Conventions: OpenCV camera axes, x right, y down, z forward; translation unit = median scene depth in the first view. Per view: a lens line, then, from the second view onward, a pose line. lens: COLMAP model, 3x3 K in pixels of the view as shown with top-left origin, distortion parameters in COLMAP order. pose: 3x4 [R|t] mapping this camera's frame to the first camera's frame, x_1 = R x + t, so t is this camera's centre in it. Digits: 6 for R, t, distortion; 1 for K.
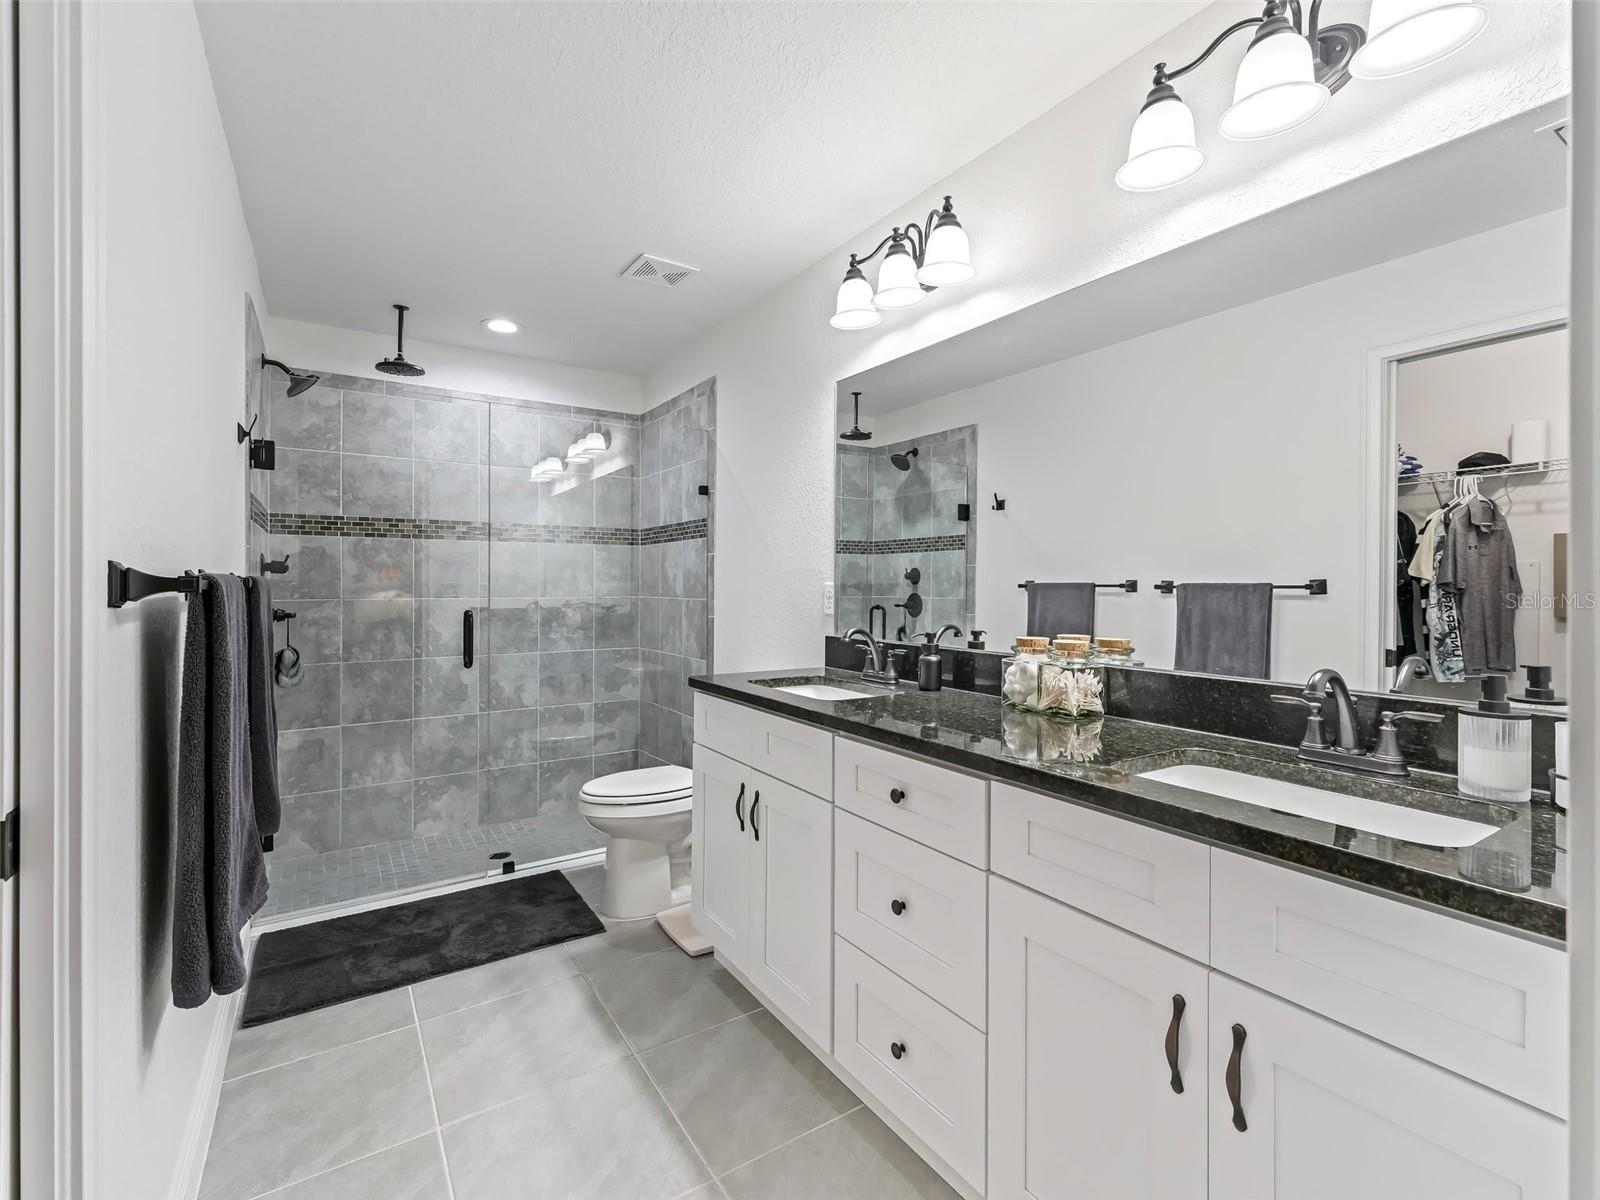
lens RADIAL K [[734.0, 0, 800.9], [0, 734.0, 588.5], [0, 0, 1]] dist [0.005830, 0.000474]
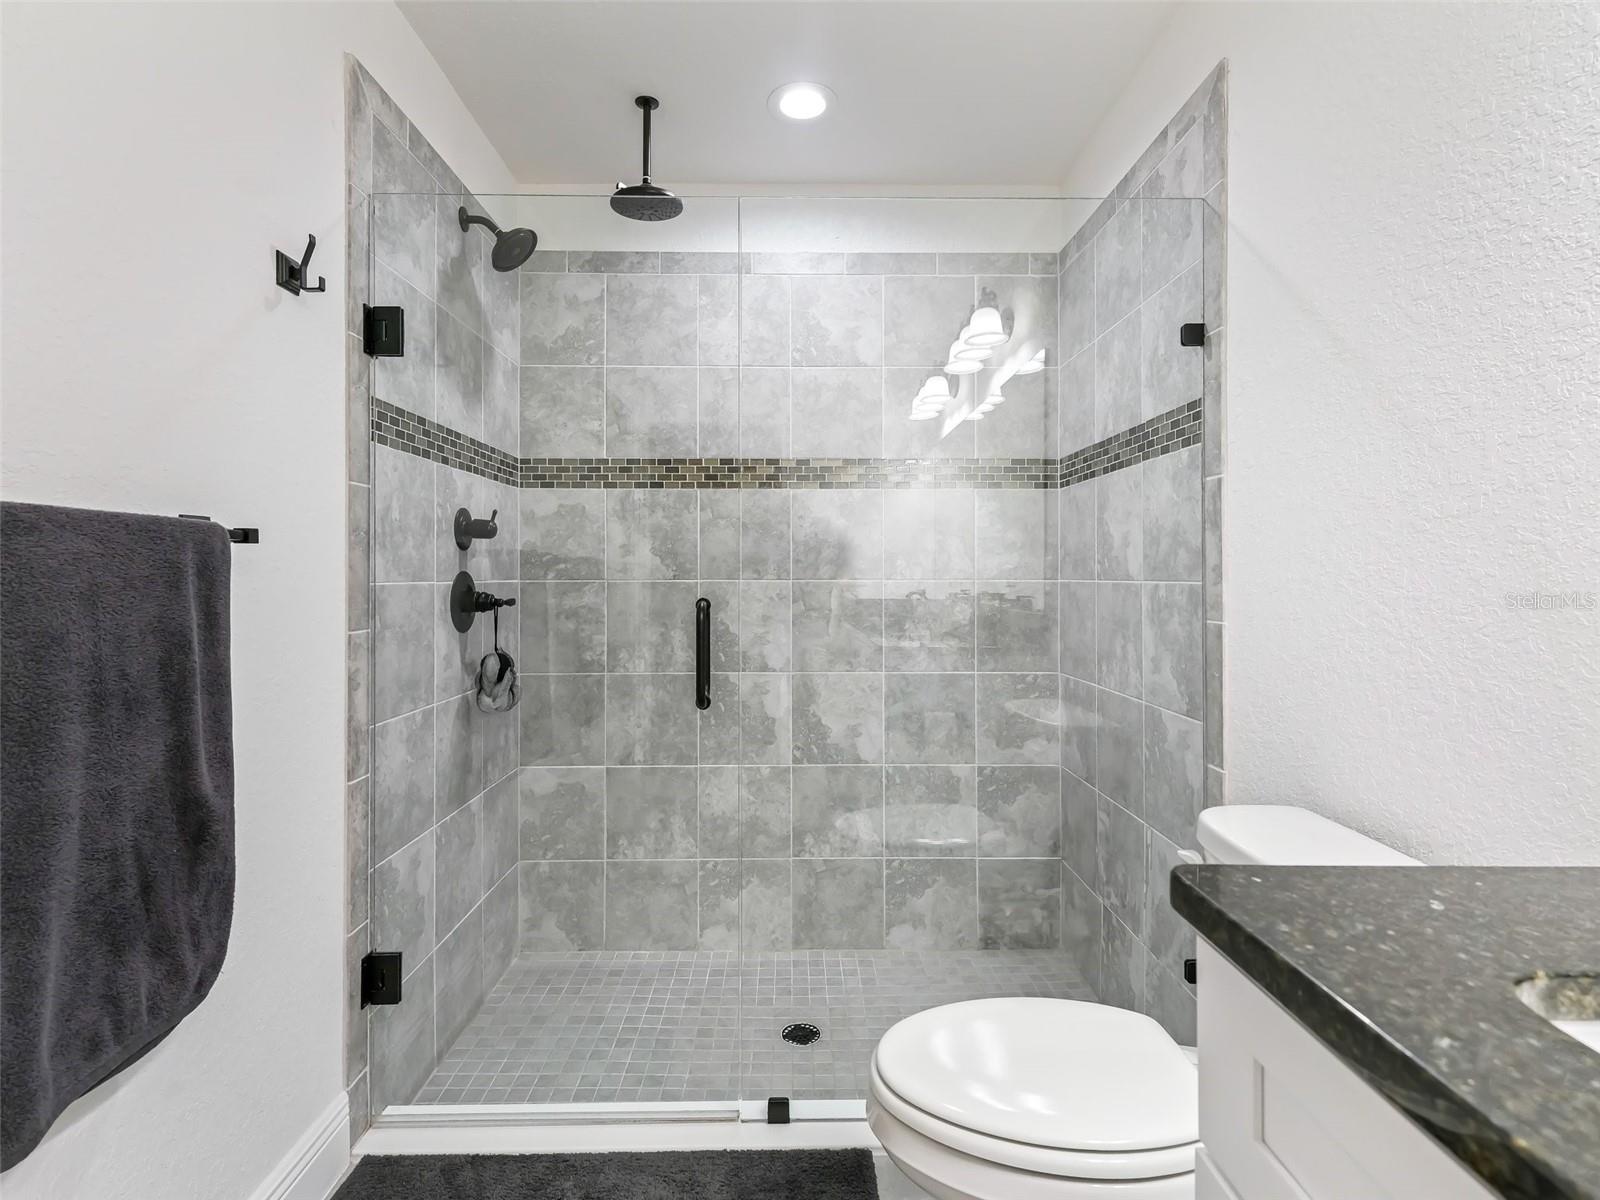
lens RADIAL K [[769.9, 0, 809.9], [0, 769.9, 564.0], [0, 0, 1]] dist [0.019124, -0.001574]
pose [[0.842761, -0.009637, -0.538202, -0.074161], [-0.002799, 0.999748, -0.022284, 0.013840], [0.538281, 0.020286, 0.842521, 0.466585]]
